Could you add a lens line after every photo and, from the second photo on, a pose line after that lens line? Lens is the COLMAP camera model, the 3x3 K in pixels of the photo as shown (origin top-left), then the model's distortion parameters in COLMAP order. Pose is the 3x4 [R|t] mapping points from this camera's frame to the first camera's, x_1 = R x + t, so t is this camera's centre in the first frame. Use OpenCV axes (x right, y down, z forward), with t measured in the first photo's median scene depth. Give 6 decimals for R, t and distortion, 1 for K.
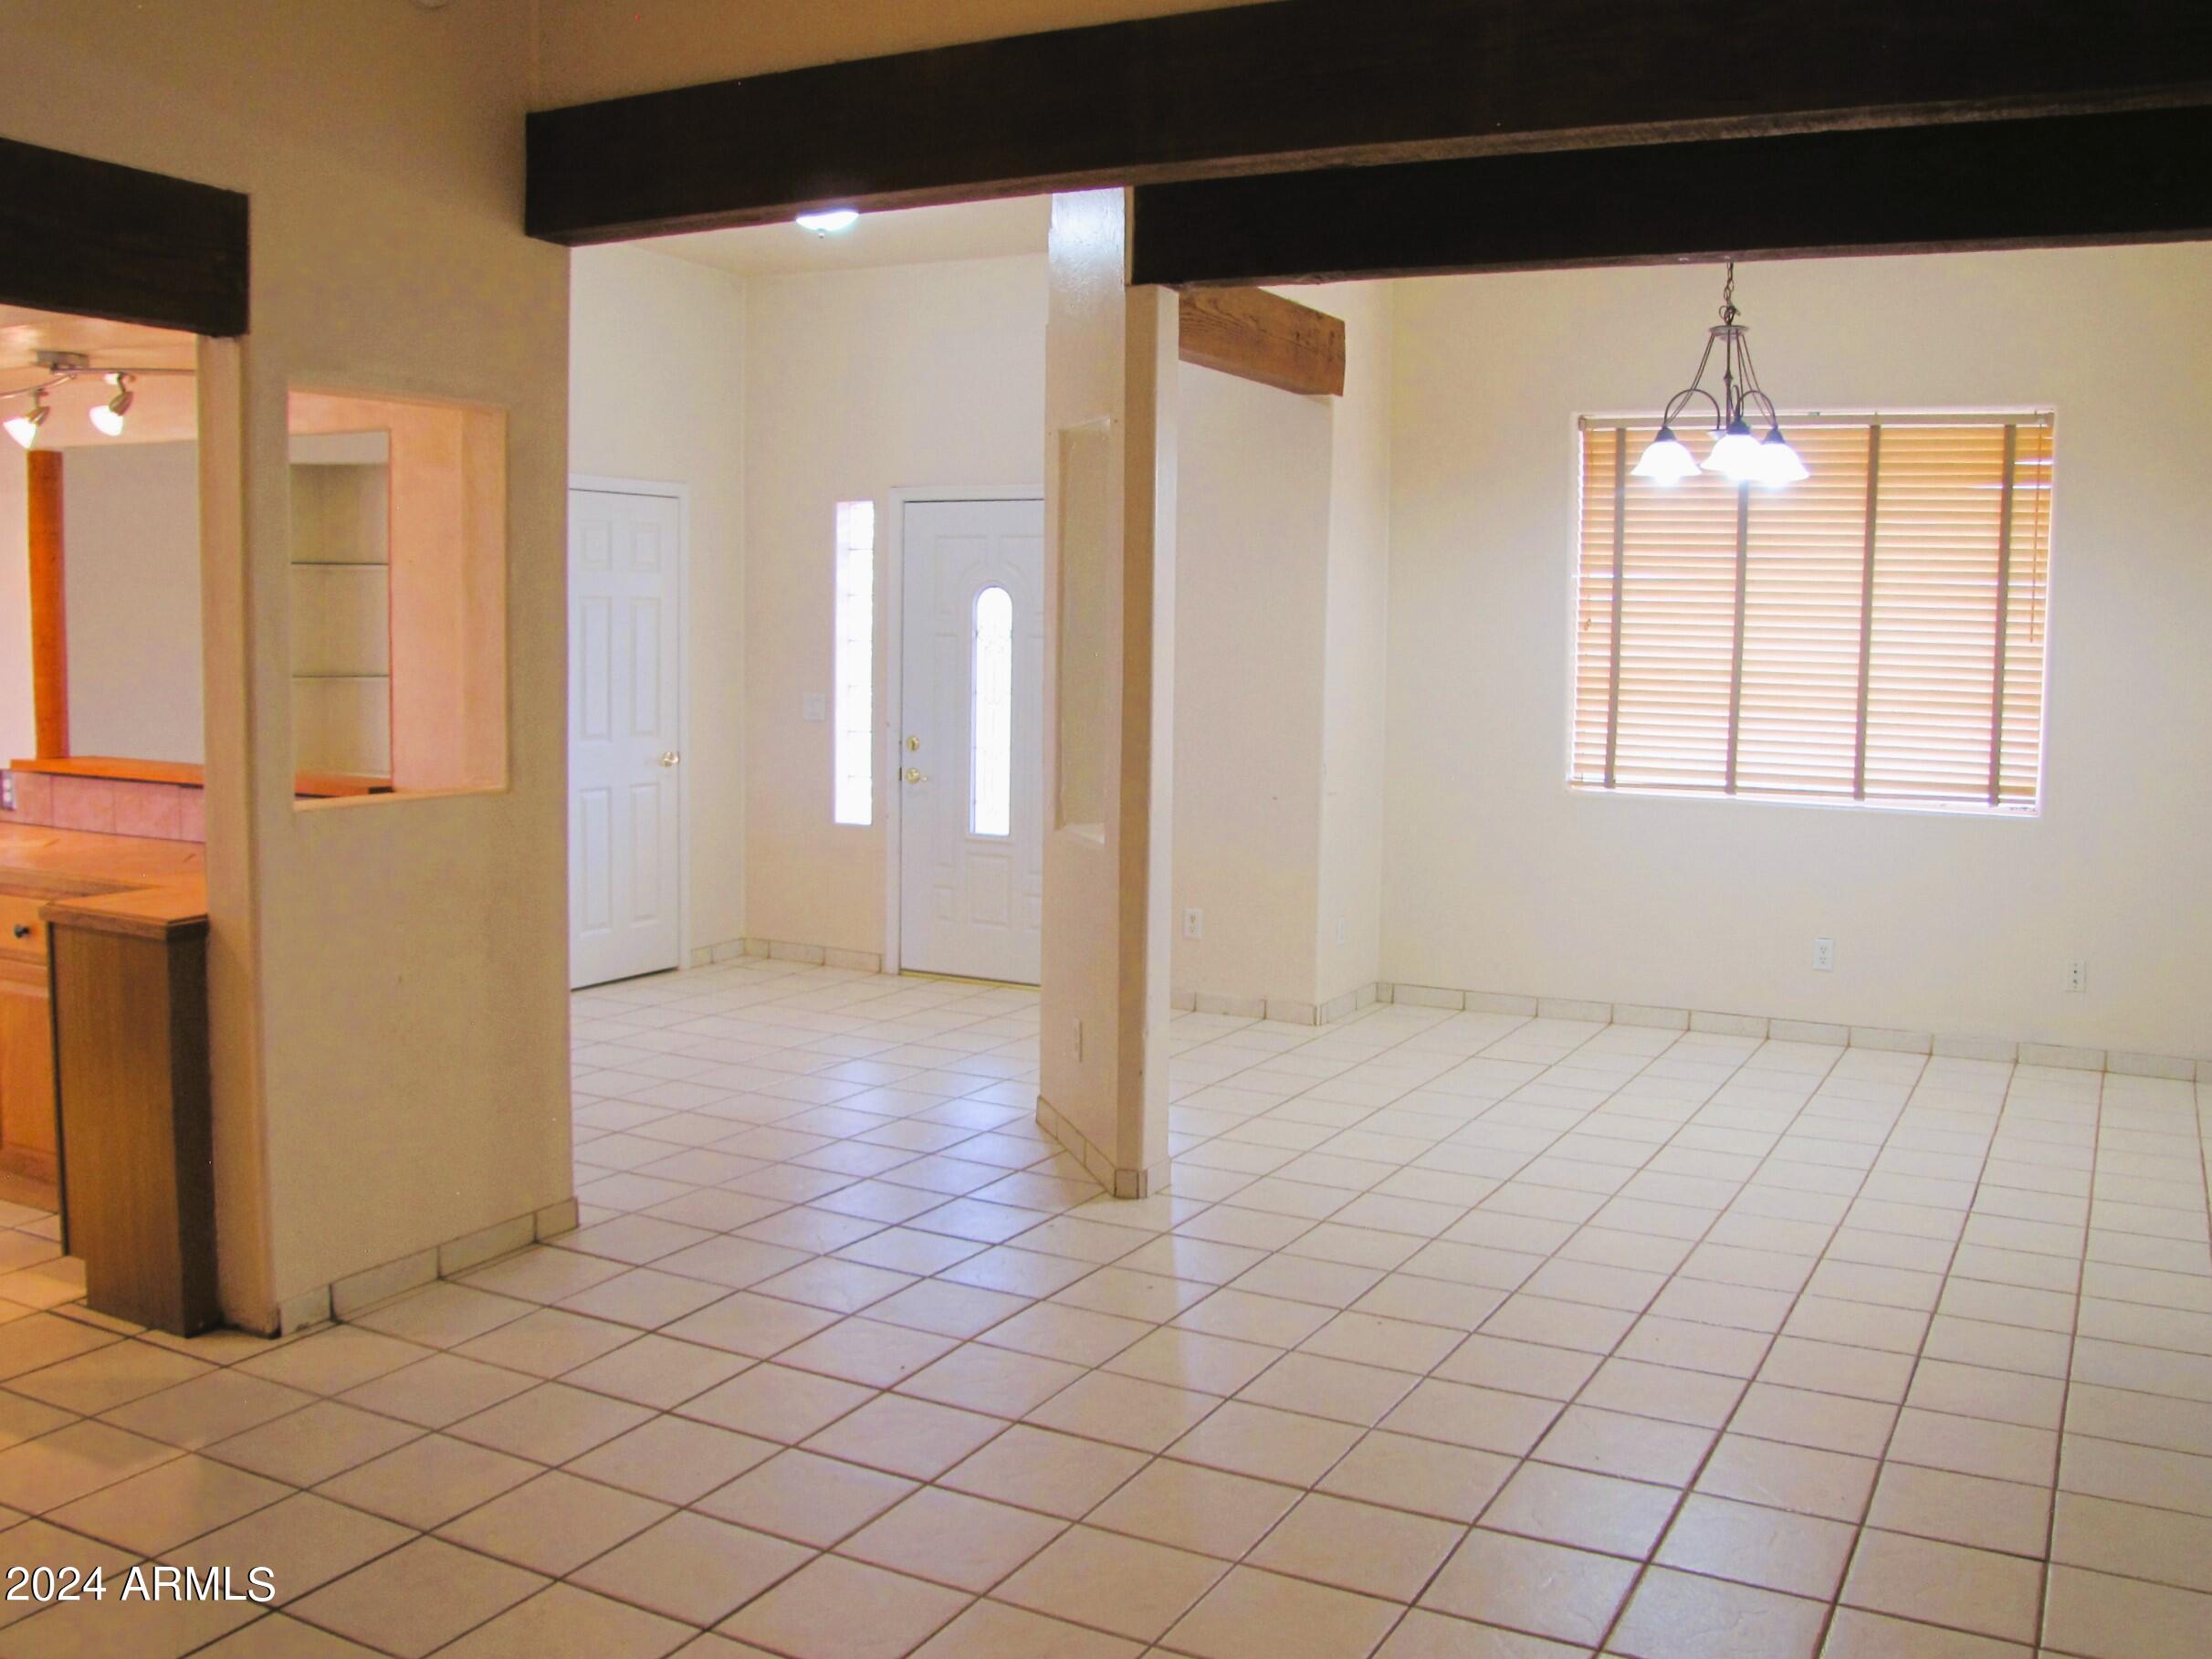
lens RADIAL K [[1990.7, 0, 1107.0], [0, 1990.7, 759.2], [0, 0, 1]] dist [-0.158306, 0.000364]
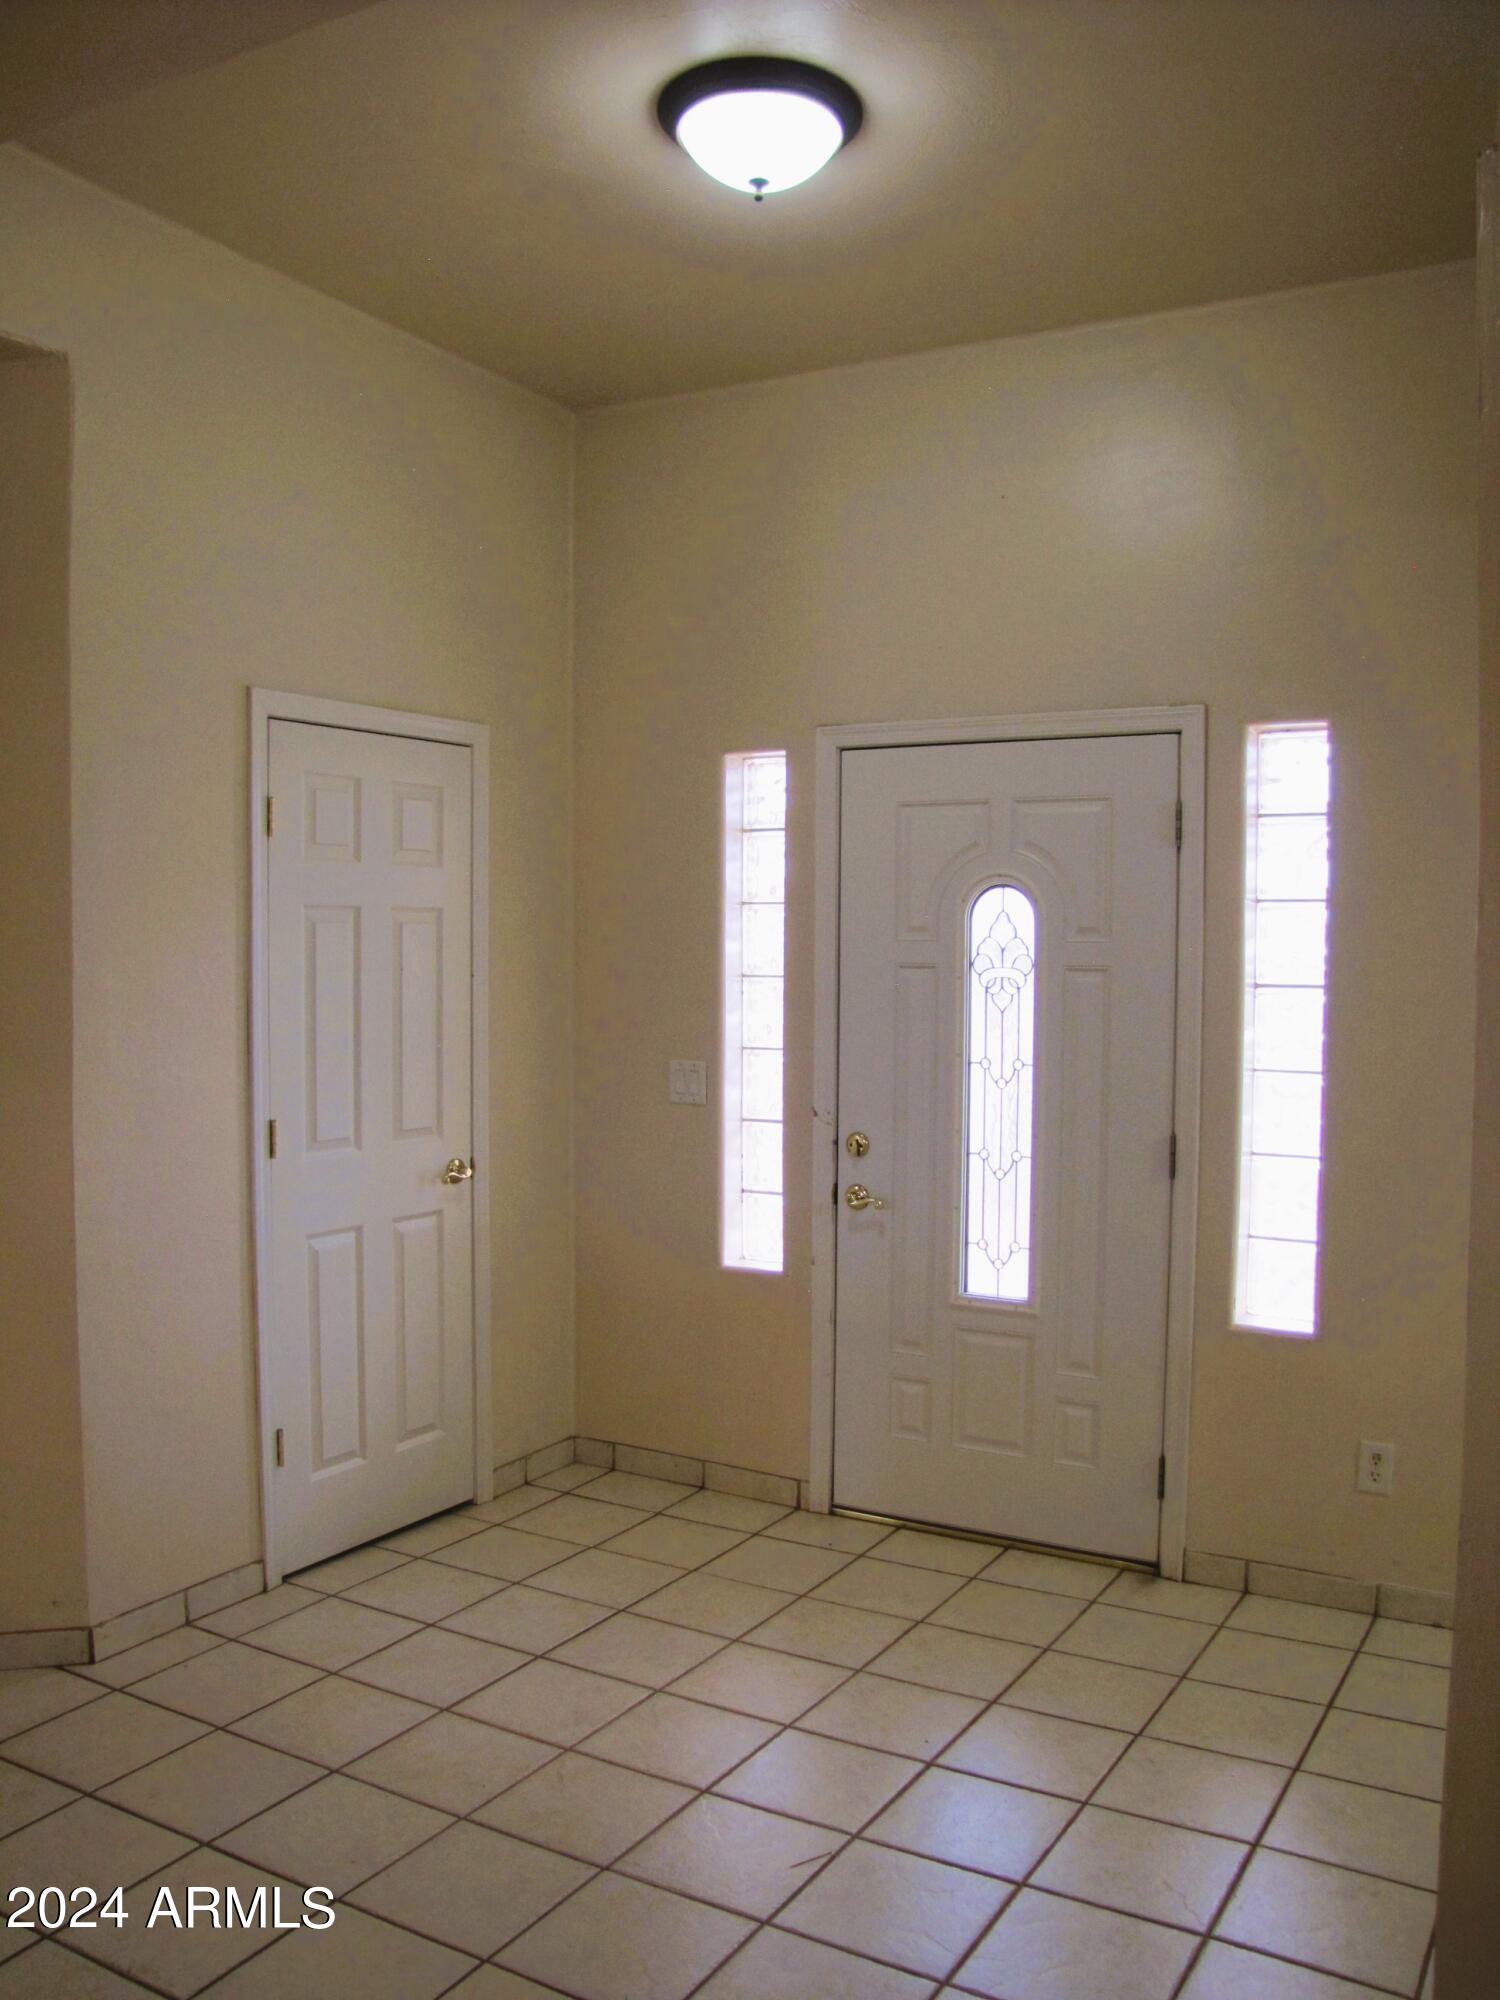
lens RADIAL K [[1671.1, 0, 745.3], [0, 1671.1, 1042.0], [0, 0, 1]] dist [-0.189586, 0.193101]
pose [[0.999310, -0.005399, -0.036754, -0.112894], [0.004854, 0.999877, -0.014905, -0.031809], [0.036830, 0.014716, 0.999213, 0.486113]]
